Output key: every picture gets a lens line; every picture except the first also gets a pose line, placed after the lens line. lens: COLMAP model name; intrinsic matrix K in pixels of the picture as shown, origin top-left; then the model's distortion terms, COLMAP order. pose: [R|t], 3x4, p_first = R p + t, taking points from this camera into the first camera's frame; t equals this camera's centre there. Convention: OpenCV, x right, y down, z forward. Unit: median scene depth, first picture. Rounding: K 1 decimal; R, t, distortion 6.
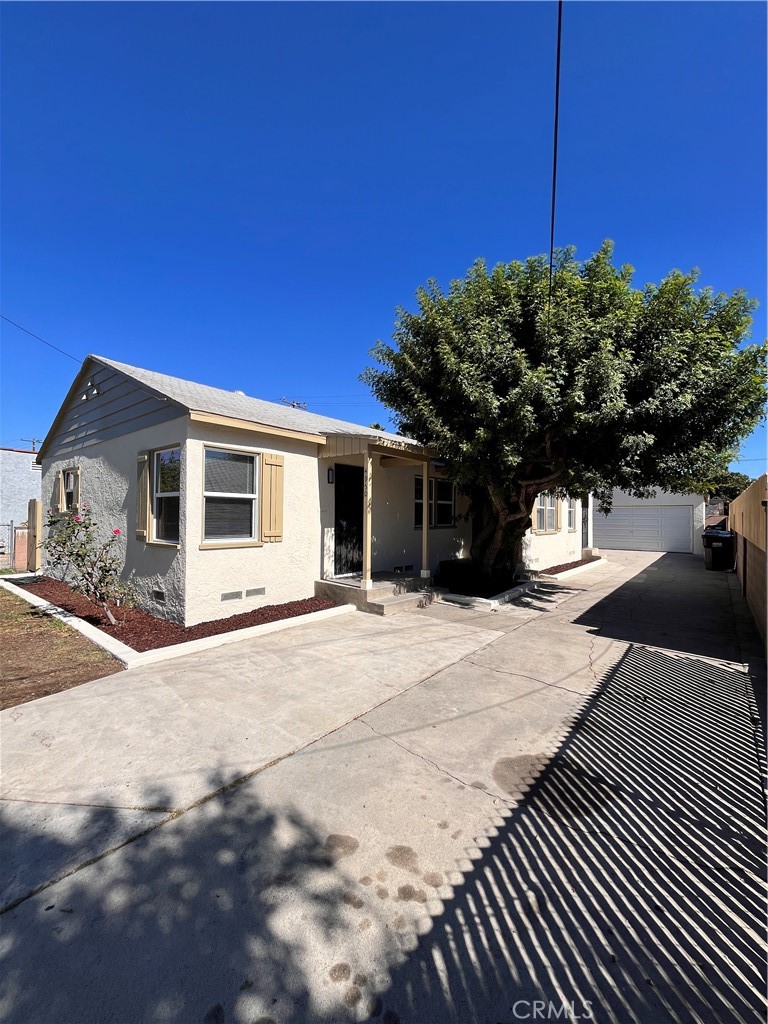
lens RADIAL K [[410.9, 0, 384.0], [0, 410.9, 512.0], [0, 0, 1]] dist [-0.000184, 0.000045]
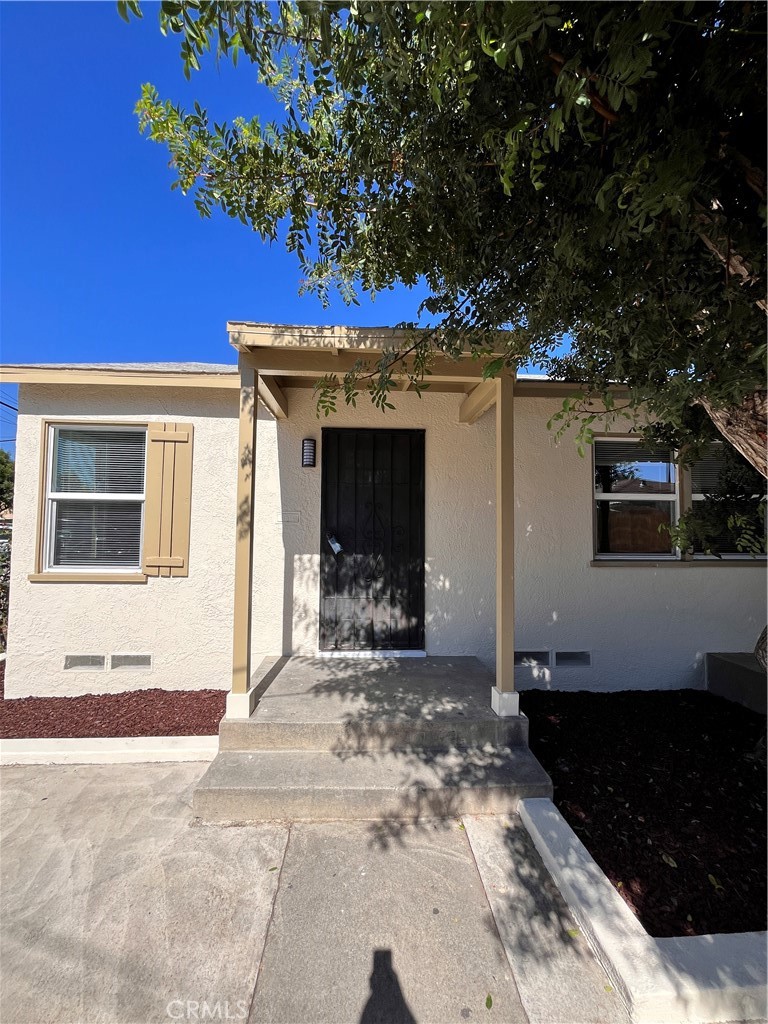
lens RADIAL K [[409.1, 0, 360.6], [0, 409.1, 509.1], [0, 0, 1]] dist [-0.002144, -0.000087]
pose [[0.657684, -0.045048, -0.751946, 0.337678], [0.001520, 0.998288, -0.058476, 0.014087], [0.753293, 0.037316, 0.656626, 0.846552]]
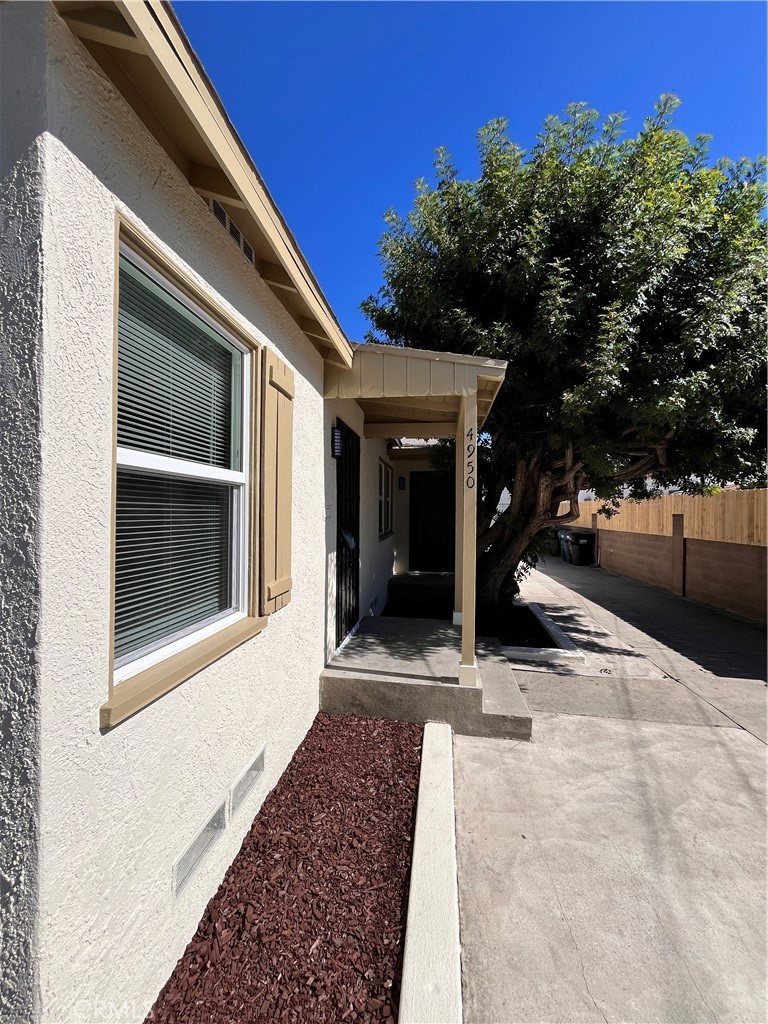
lens RADIAL K [[412.0, 0, 384.0], [0, 412.0, 512.0], [0, 0, 1]] dist [-0.010202, -0.000079]
pose [[0.858514, 0.001019, 0.512789, -0.381397], [-0.009369, 0.999862, 0.013699, -0.016726], [-0.512705, -0.016565, 0.858405, 0.664226]]
